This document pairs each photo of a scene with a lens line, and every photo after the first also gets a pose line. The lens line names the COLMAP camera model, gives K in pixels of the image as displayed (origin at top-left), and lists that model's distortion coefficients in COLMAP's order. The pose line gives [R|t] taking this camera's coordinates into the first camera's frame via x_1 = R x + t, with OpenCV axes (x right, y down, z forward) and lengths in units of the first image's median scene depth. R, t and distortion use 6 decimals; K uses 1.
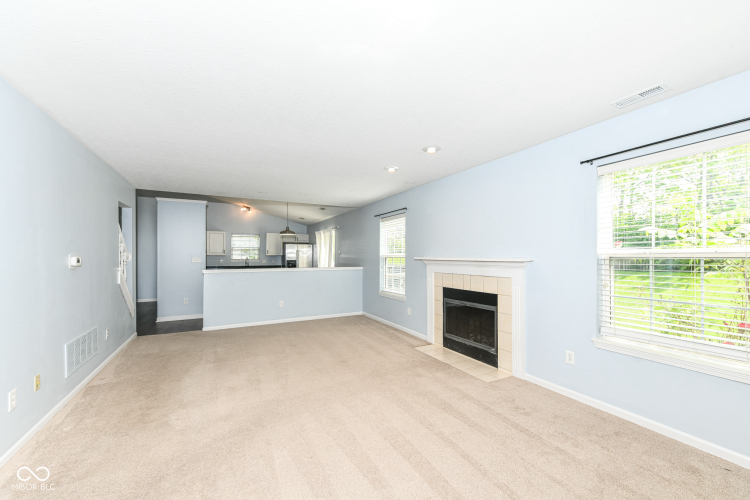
lens RADIAL K [[301.8, 0, 375.1], [0, 301.8, 255.6], [0, 0, 1]] dist [0.001062, 0.000180]
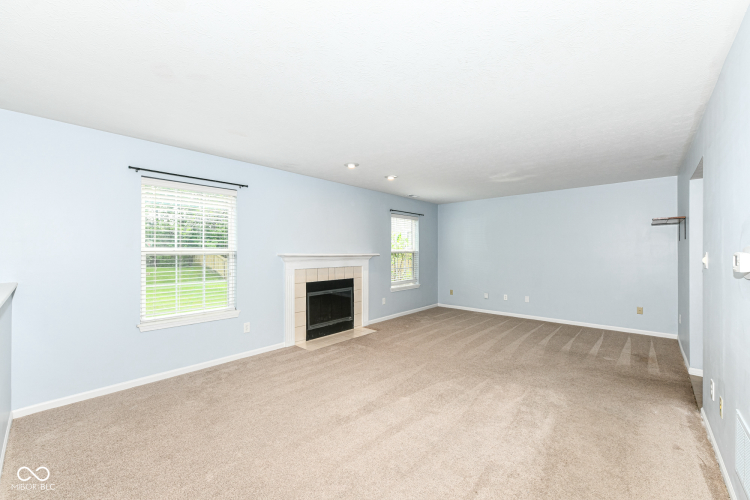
lens RADIAL K [[301.8, 0, 375.1], [0, 301.8, 255.6], [0, 0, 1]] dist [0.001062, 0.000180]
pose [[-0.352174, 0.002101, 0.935932, -0.804179], [0.005987, 0.999982, 0.000008, 0.014362], [-0.935915, 0.005606, -0.352181, 1.130104]]
